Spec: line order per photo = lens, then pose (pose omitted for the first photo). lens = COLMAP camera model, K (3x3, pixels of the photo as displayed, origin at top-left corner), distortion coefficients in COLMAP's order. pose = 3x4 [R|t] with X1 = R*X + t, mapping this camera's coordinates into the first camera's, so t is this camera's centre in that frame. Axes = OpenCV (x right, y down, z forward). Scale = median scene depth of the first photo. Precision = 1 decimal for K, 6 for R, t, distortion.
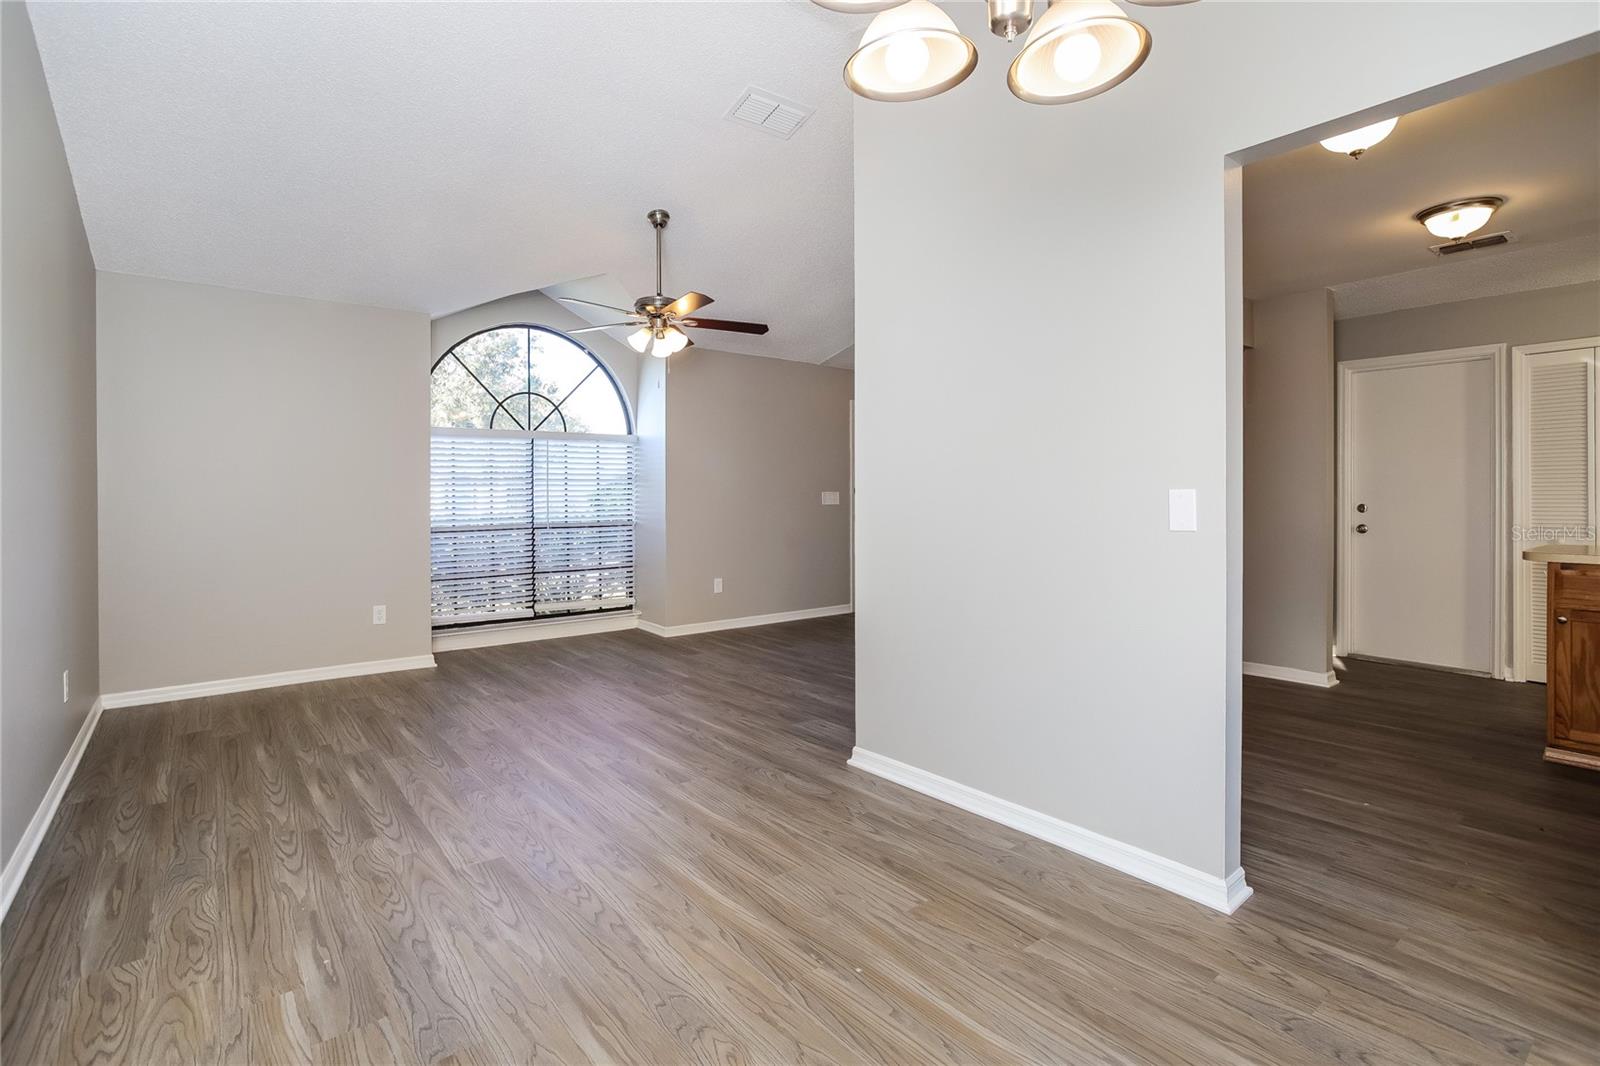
lens RADIAL K [[778.0, 0, 790.3], [0, 778.0, 515.6], [0, 0, 1]] dist [-0.000031, 0.004389]
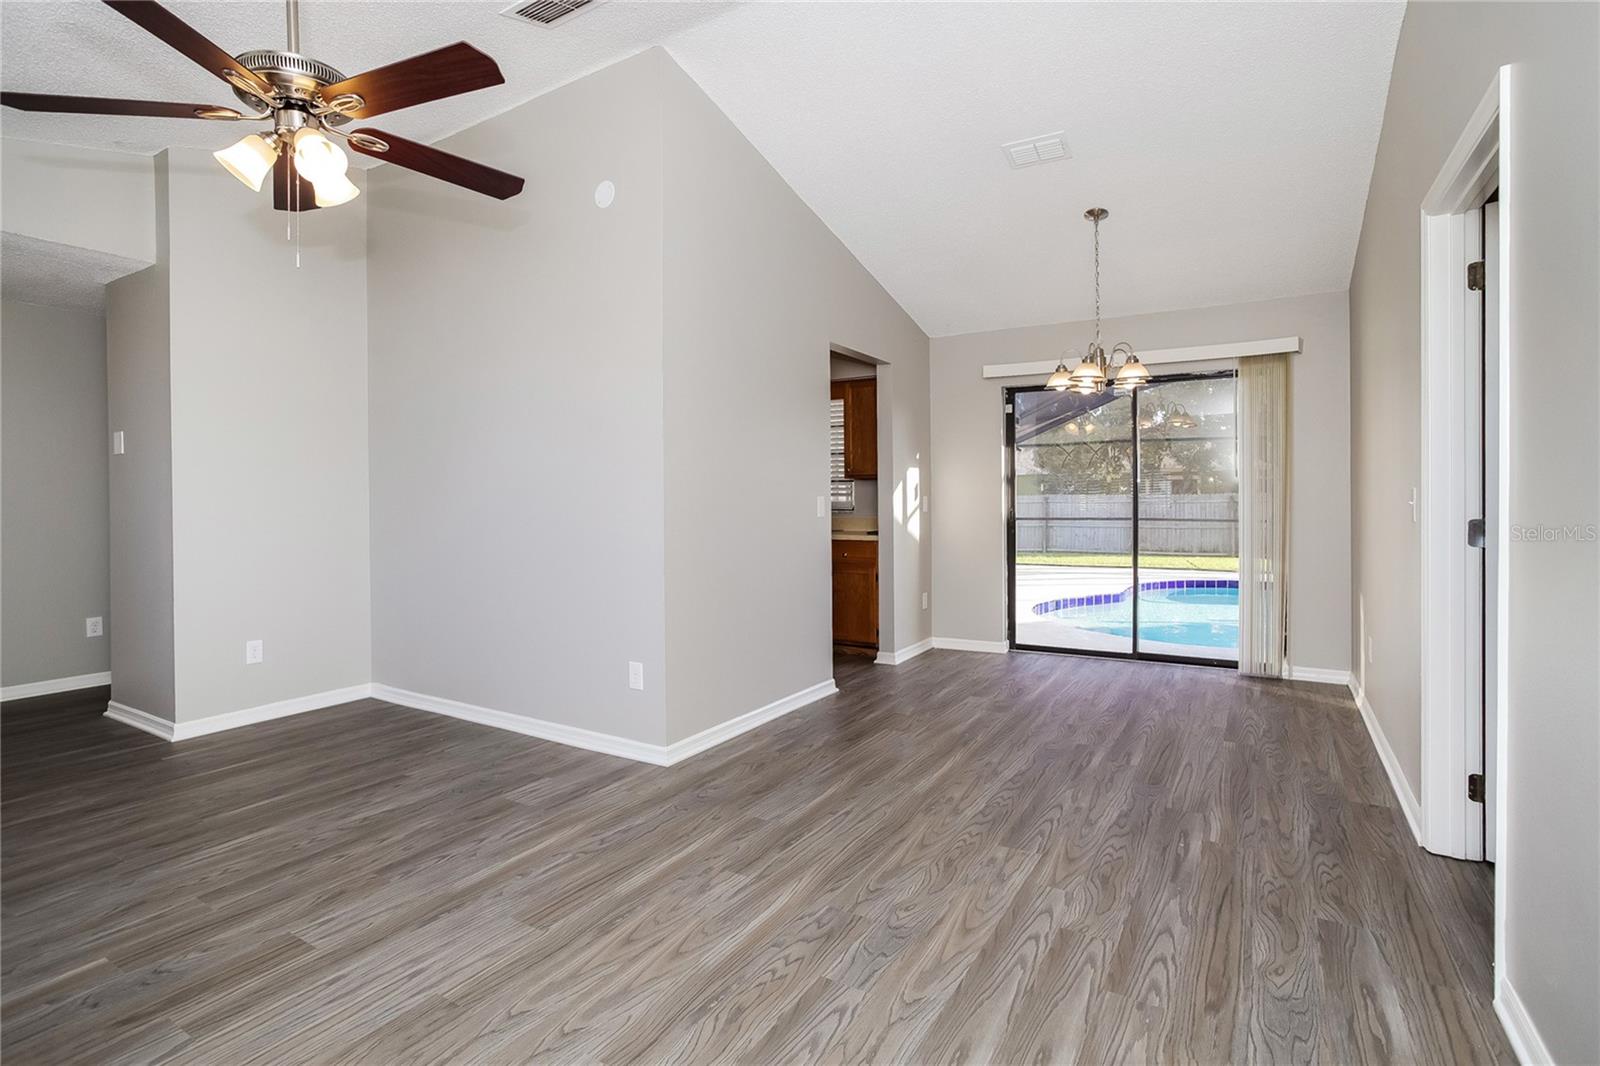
lens RADIAL K [[778.0, 0, 787.7], [0, 778.0, 524.0], [0, 0, 1]] dist [-0.000031, 0.004389]
pose [[-0.362562, -0.016485, 0.931814, -1.302785], [0.022548, 0.999396, 0.026454, -0.025170], [-0.931687, 0.030602, -0.361971, 1.722177]]
